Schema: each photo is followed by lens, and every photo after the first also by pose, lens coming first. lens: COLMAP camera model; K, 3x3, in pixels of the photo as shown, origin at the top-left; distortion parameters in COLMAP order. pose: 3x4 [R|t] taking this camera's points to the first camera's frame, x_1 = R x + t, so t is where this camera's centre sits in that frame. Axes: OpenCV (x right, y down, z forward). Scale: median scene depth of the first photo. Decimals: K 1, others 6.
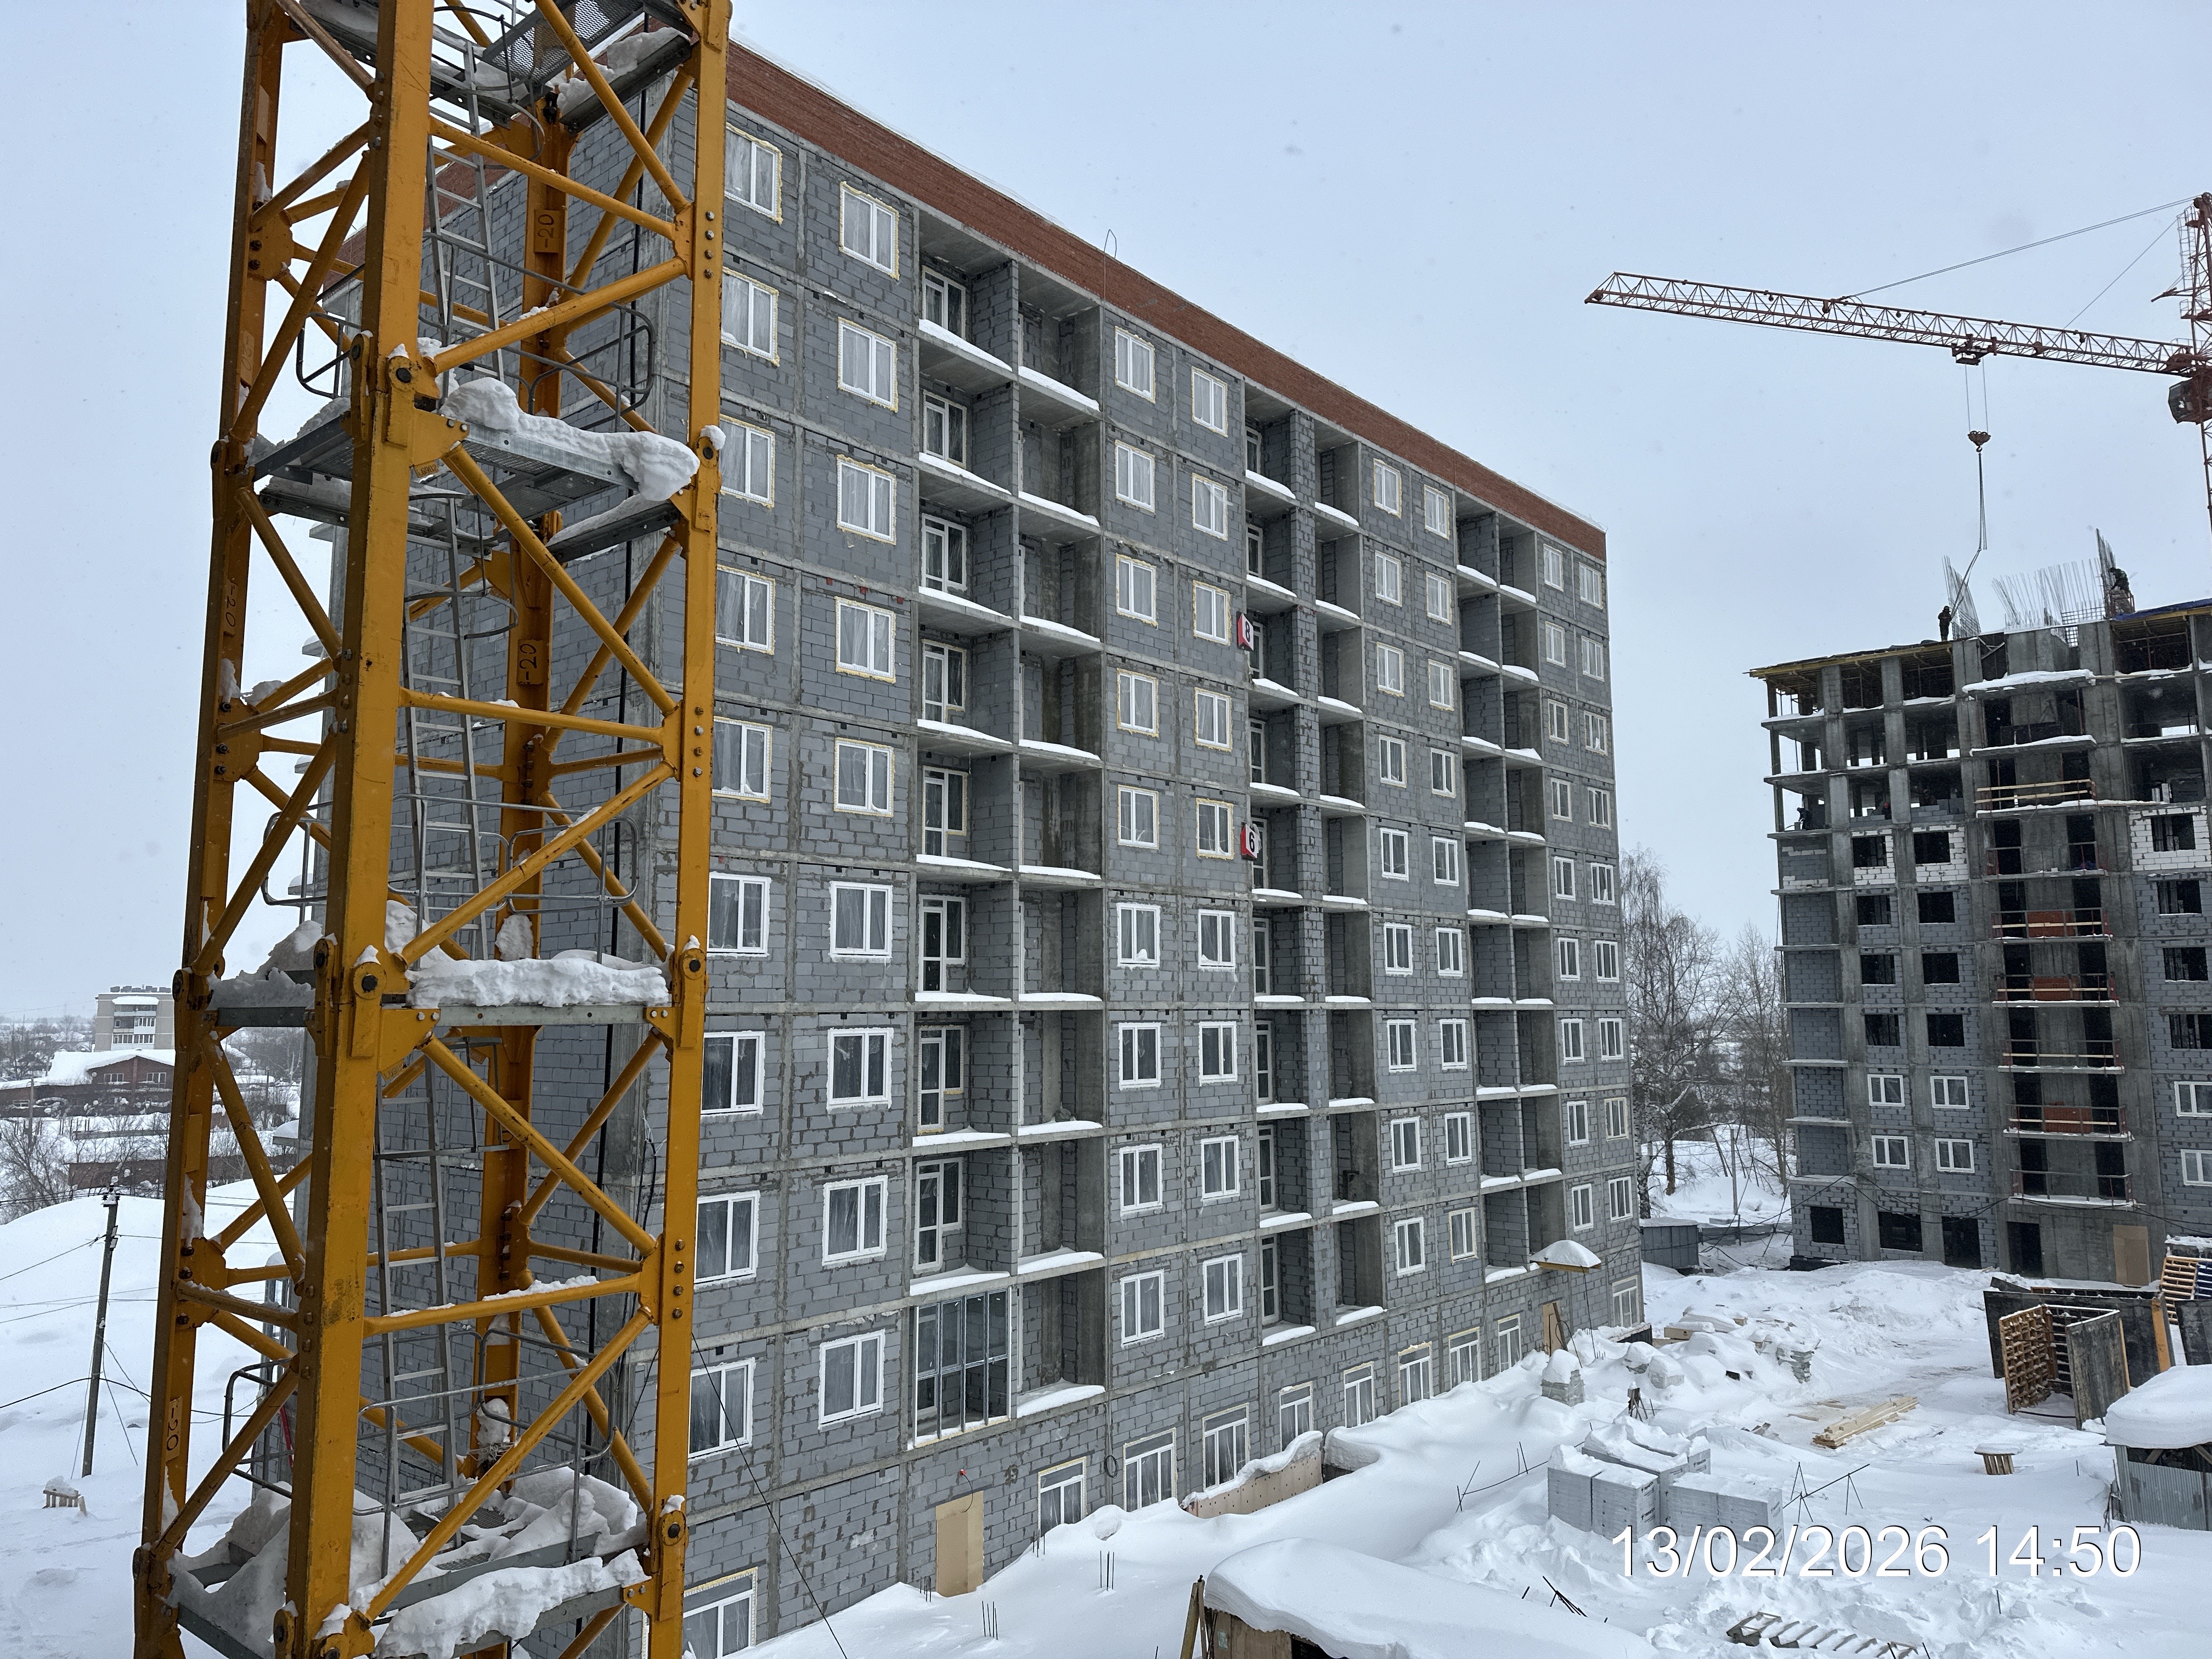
lens RADIAL K [[1529.9, 0, 1112.4], [0, 1529.9, 816.7], [0, 0, 1]] dist [0.214967, -0.443723]
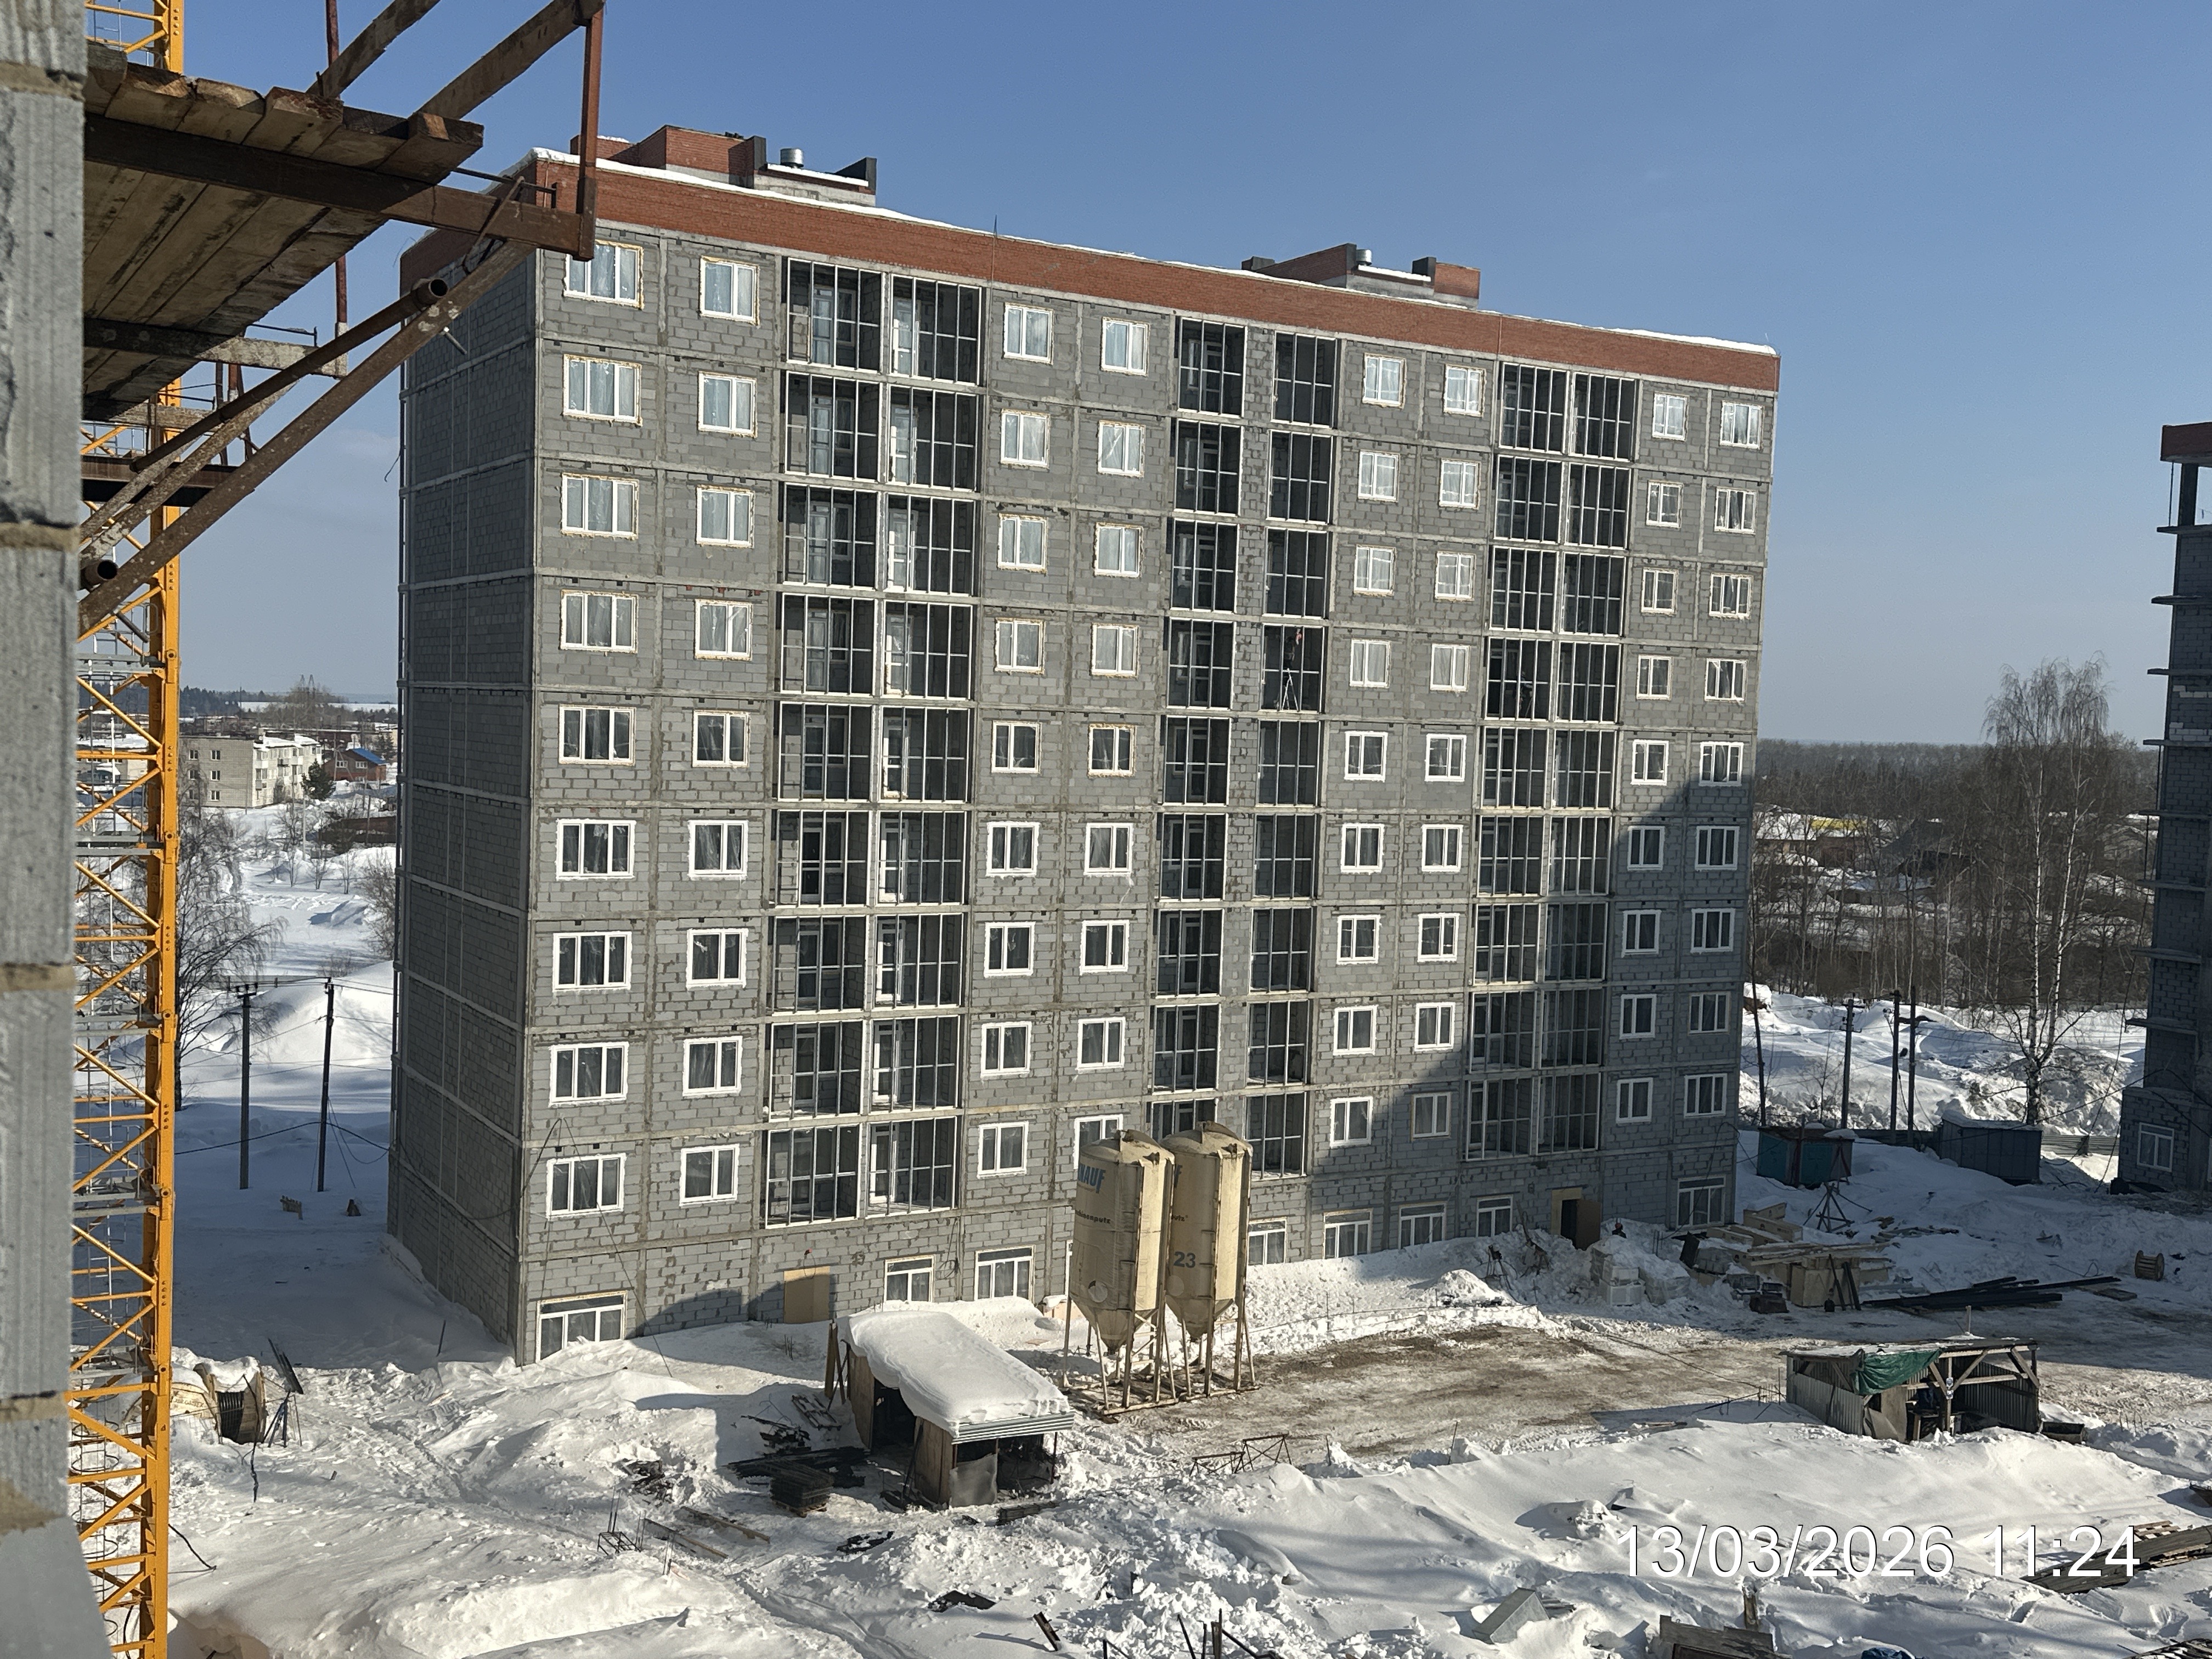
lens RADIAL K [[2145.3, 0, 1105.5], [0, 2145.3, 841.6], [0, 0, 1]] dist [0.204323, -0.438478]
pose [[0.942315, 0.058072, -0.329652, 0.708517], [0.001538, 0.984074, 0.177752, -0.248876], [0.334724, -0.168006, 0.927218, -0.560691]]
